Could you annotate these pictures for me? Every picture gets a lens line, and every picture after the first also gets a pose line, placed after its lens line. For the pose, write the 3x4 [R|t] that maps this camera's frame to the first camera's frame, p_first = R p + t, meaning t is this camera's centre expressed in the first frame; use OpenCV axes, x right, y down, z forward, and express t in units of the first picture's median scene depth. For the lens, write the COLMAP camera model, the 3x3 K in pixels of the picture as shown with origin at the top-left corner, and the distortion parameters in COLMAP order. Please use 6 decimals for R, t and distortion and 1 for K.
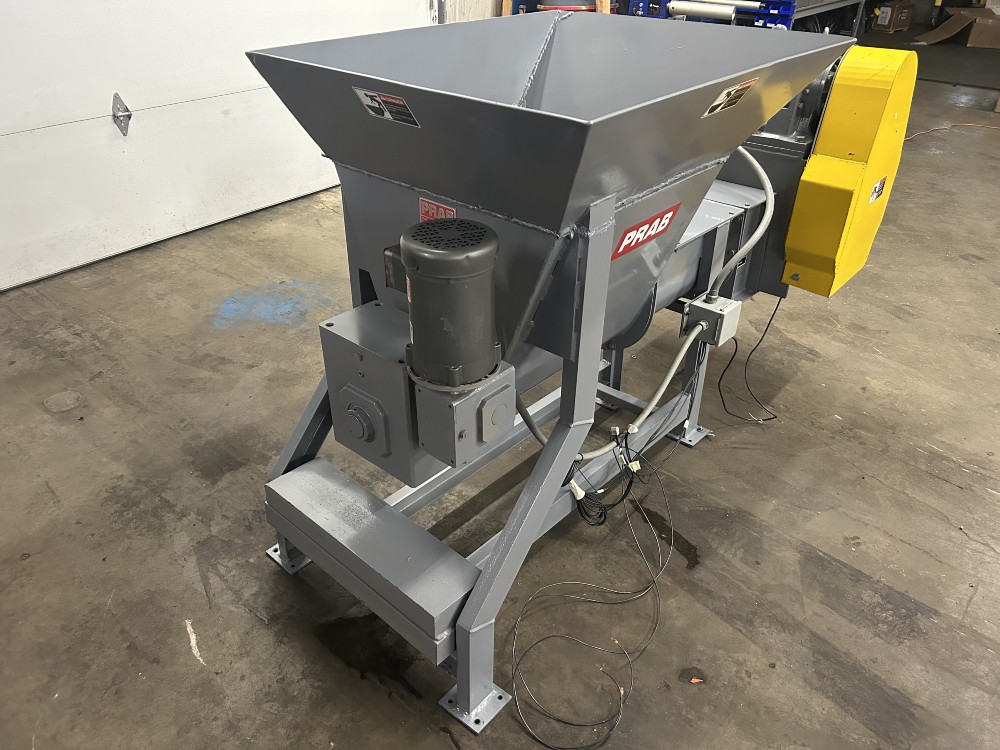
lens RADIAL K [[746.0, 0, 500.0], [0, 746.0, 375.0], [0, 0, 1]] dist [0.045620, -0.059722]
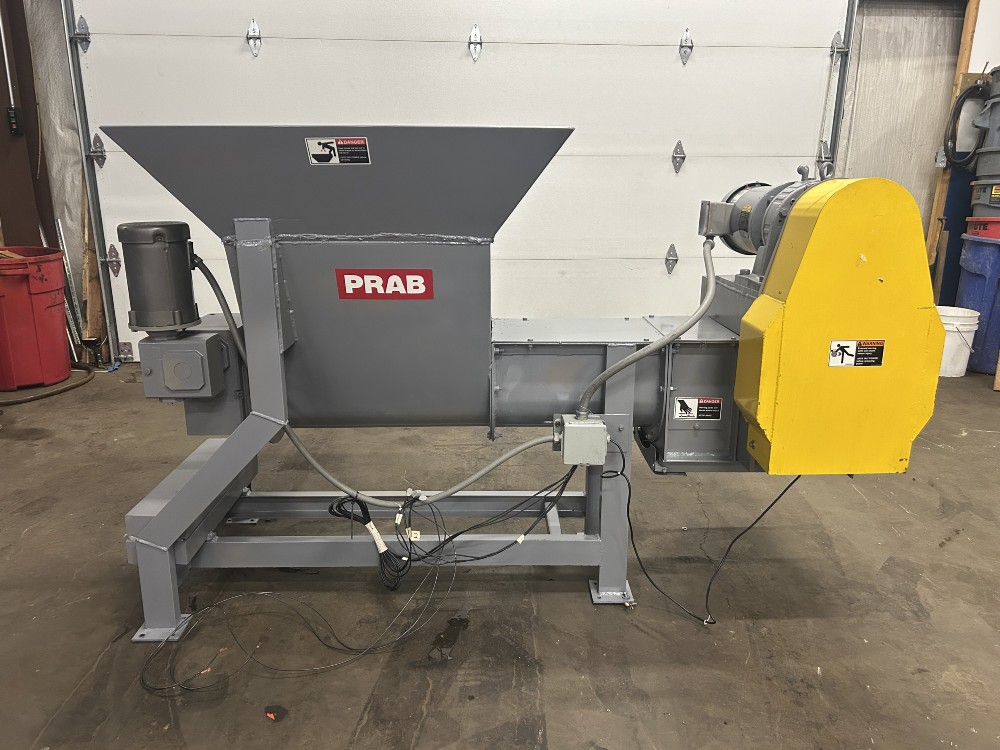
lens RADIAL K [[746.0, 0, 500.0], [0, 746.0, 375.0], [0, 0, 1]] dist [0.045620, -0.059722]
pose [[0.674940, 0.179031, -0.715823, 0.919835], [-0.383987, 0.913629, -0.133553, 0.015618], [0.630087, 0.365008, 0.685391, 0.300183]]
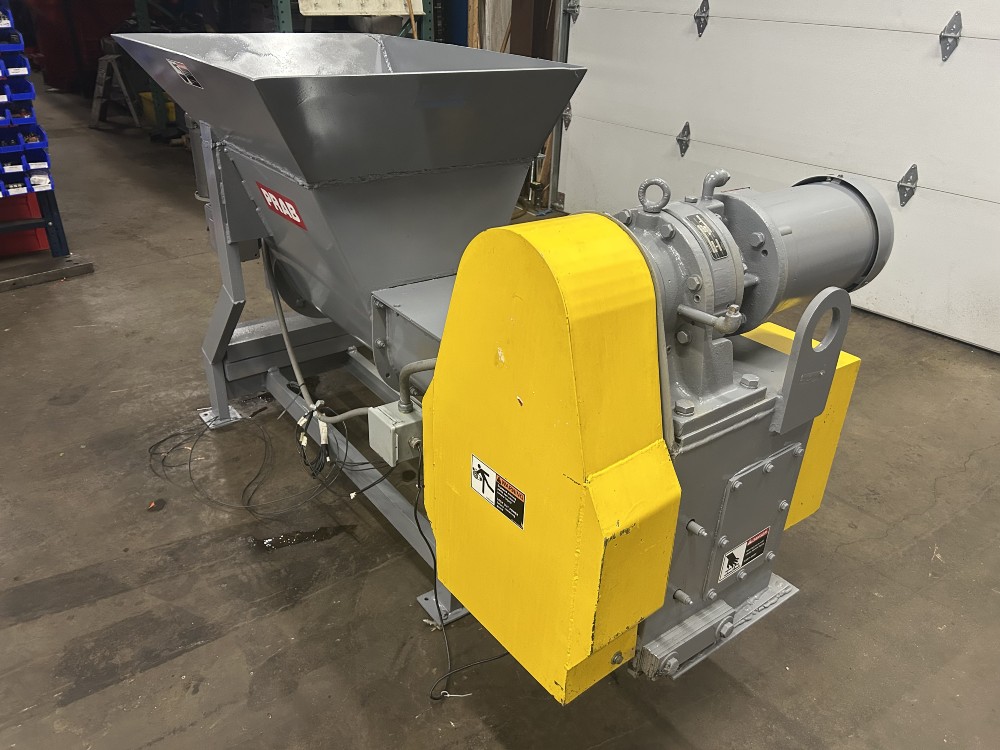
lens RADIAL K [[746.0, 0, 500.0], [0, 746.0, 375.0], [0, 0, 1]] dist [0.045620, -0.059722]
pose [[-0.193365, 0.440490, -0.876686, 1.013675], [-0.550051, 0.691247, 0.468638, -0.594887], [0.812437, 0.572841, 0.108629, 1.036028]]
